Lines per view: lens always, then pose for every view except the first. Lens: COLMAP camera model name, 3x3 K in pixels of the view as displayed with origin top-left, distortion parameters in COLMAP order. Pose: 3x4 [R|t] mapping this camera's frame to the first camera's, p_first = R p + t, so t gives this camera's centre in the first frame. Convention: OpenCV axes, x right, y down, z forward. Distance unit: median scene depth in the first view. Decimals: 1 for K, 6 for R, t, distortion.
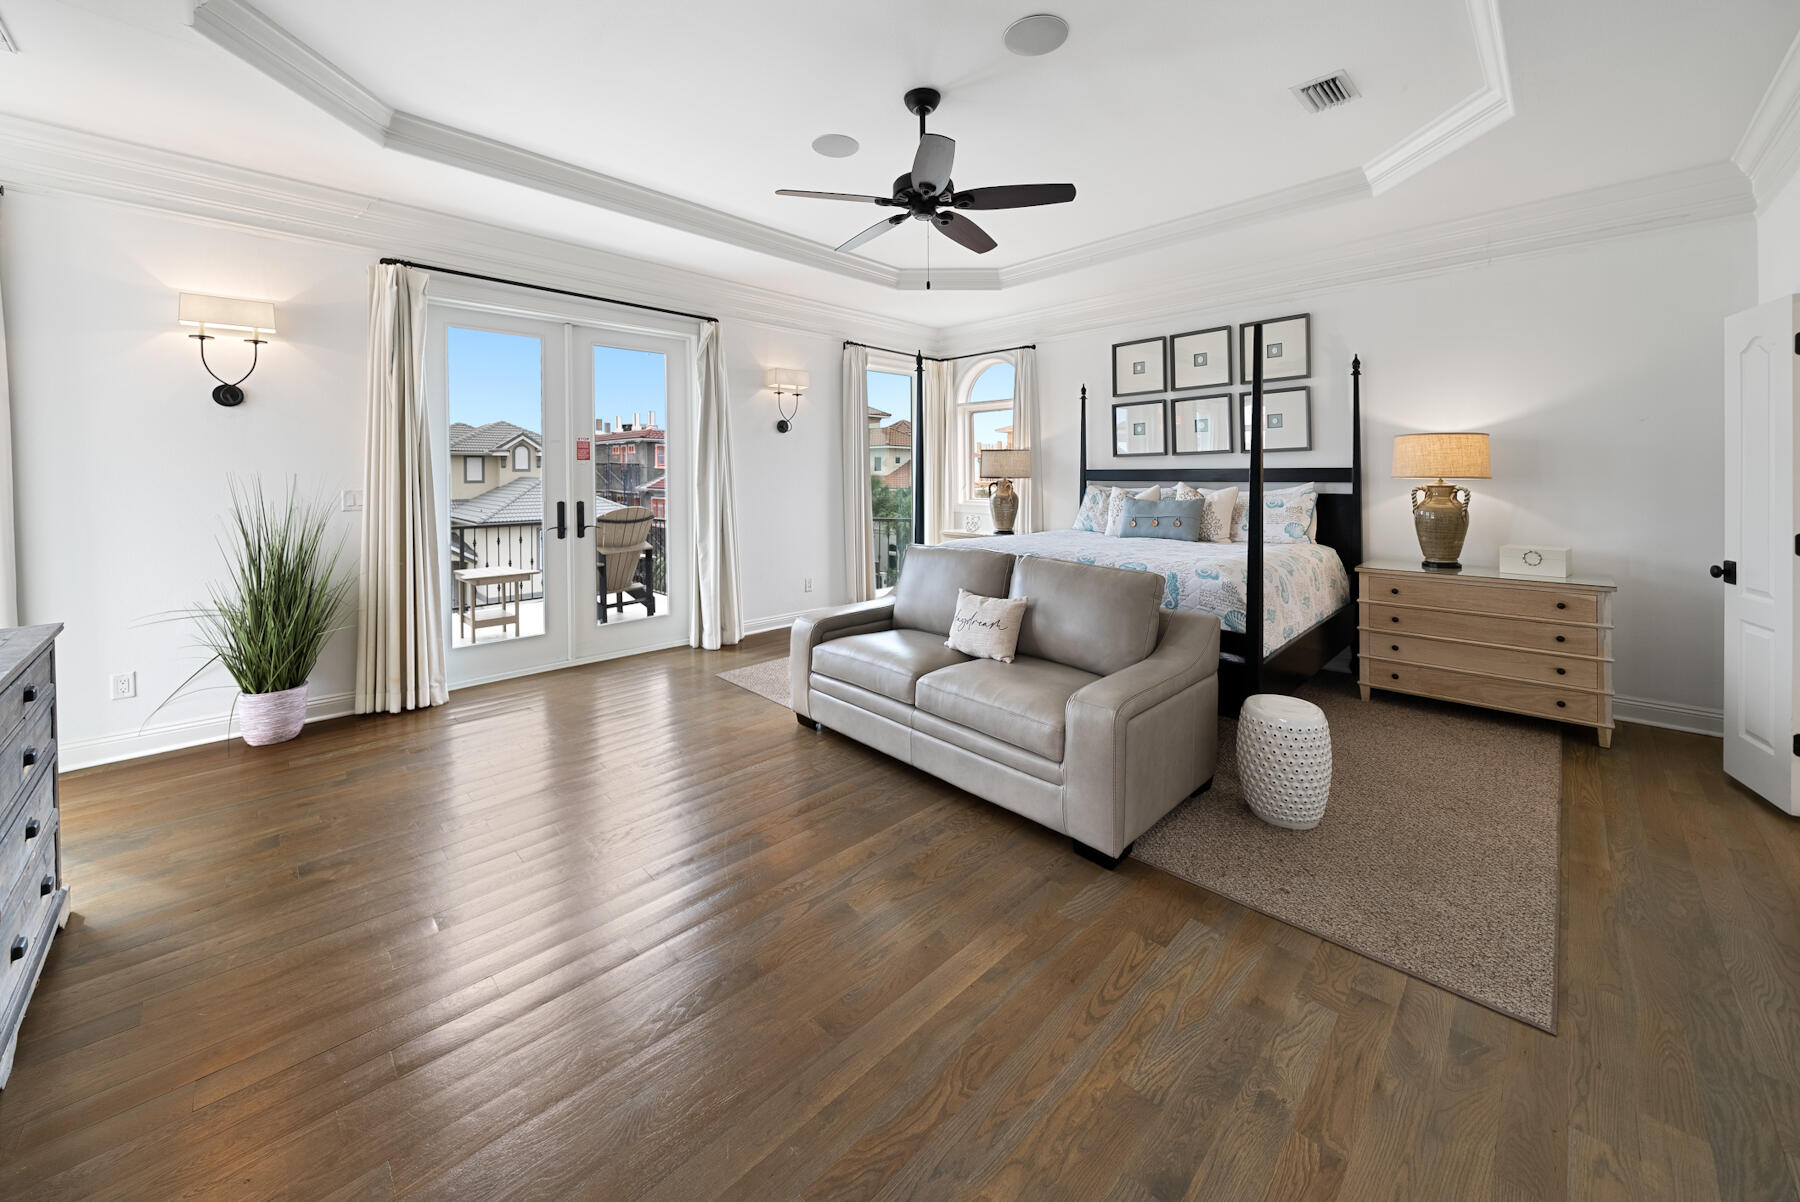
lens RADIAL K [[663.3, 0, 891.4], [0, 663.3, 478.4], [0, 0, 1]] dist [-0.001236, -0.000158]
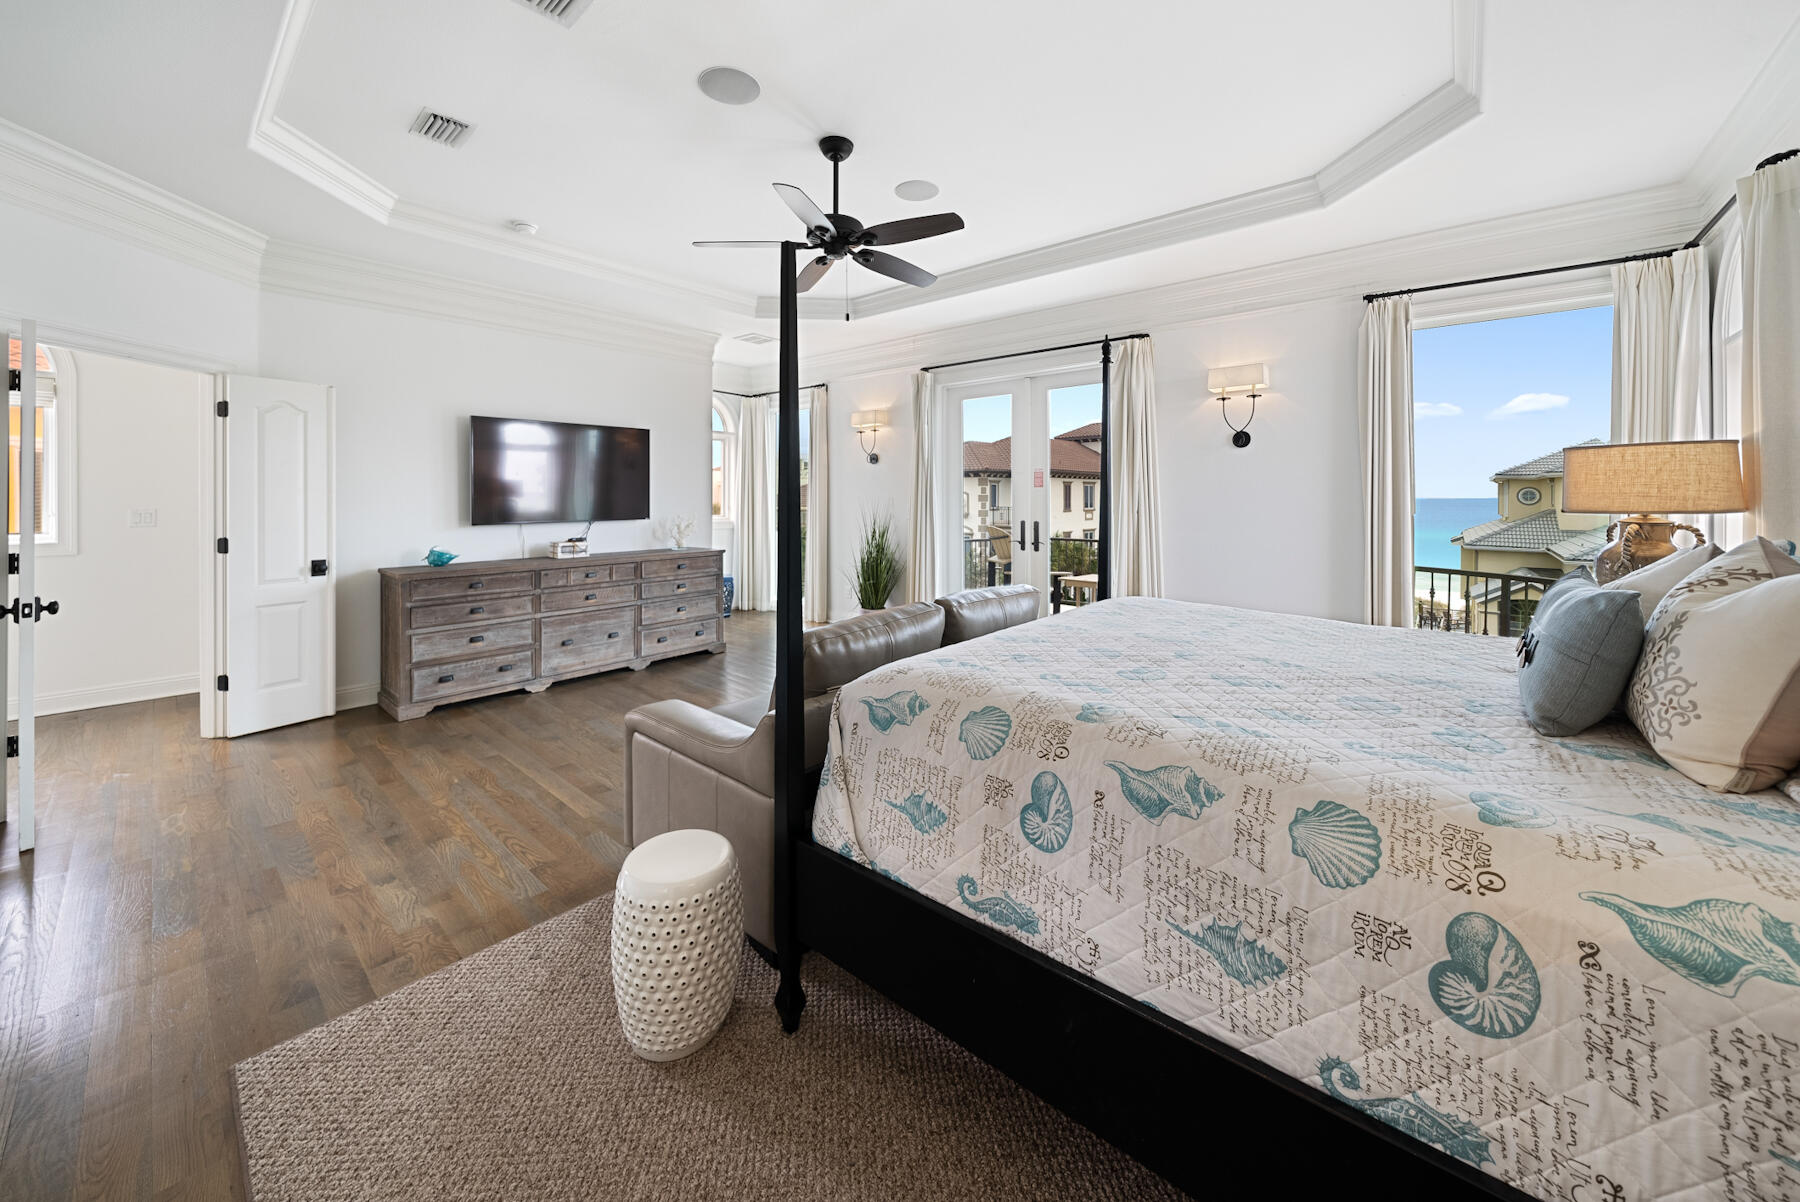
lens RADIAL K [[664.9, 0, 902.7], [0, 664.9, 492.4], [0, 0, 1]] dist [-0.002929, -0.000146]
pose [[0.076071, -0.008445, -0.997067, 0.947432], [-0.012909, 0.999872, -0.009454, -0.004593], [0.997019, 0.013590, 0.075952, 0.875976]]
